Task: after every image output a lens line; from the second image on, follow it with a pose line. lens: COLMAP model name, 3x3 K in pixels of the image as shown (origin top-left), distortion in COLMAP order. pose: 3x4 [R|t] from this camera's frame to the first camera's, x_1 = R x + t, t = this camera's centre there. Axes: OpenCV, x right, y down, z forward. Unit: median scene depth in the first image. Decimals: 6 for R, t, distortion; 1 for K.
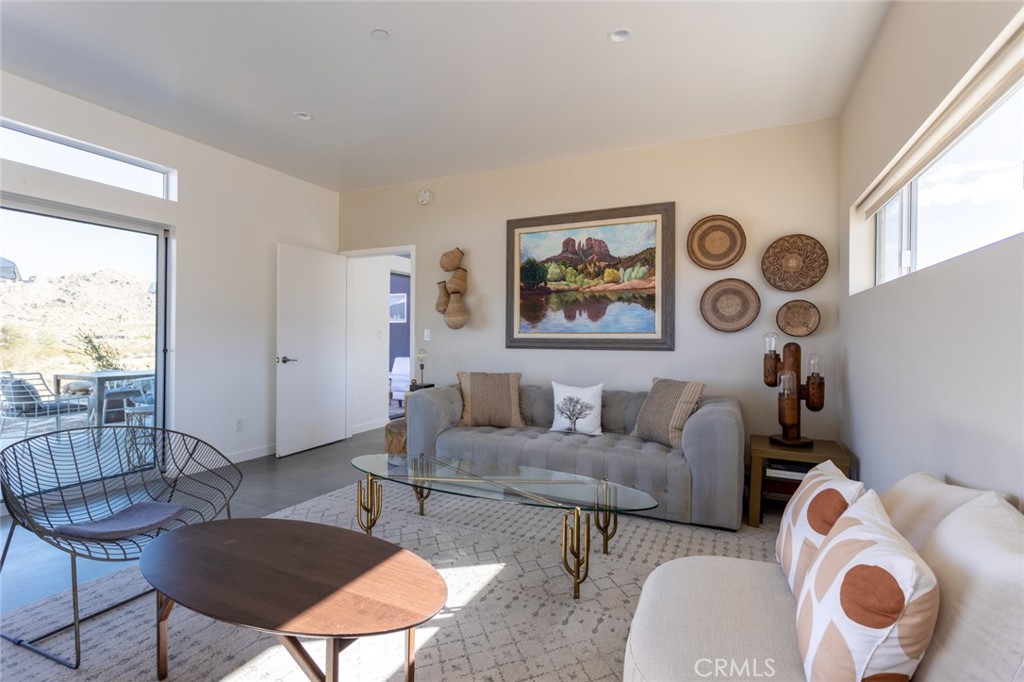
lens RADIAL K [[481.1, 0, 508.2], [0, 481.1, 334.6], [0, 0, 1]] dist [0.002468, 0.000392]
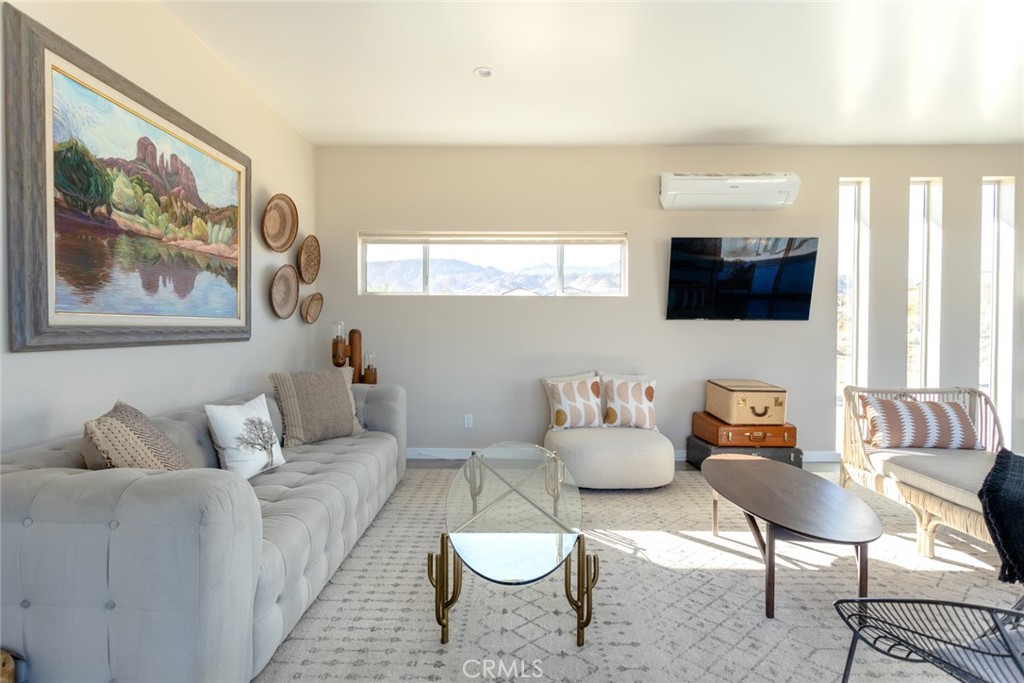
lens RADIAL K [[481.1, 0, 508.2], [0, 481.1, 335.1], [0, 0, 1]] dist [0.002468, 0.000392]
pose [[-0.408676, -0.020633, 0.912446, -0.562008], [-0.009368, 0.999787, 0.018412, 0.004669], [-0.912631, -0.001024, -0.408782, 0.903874]]
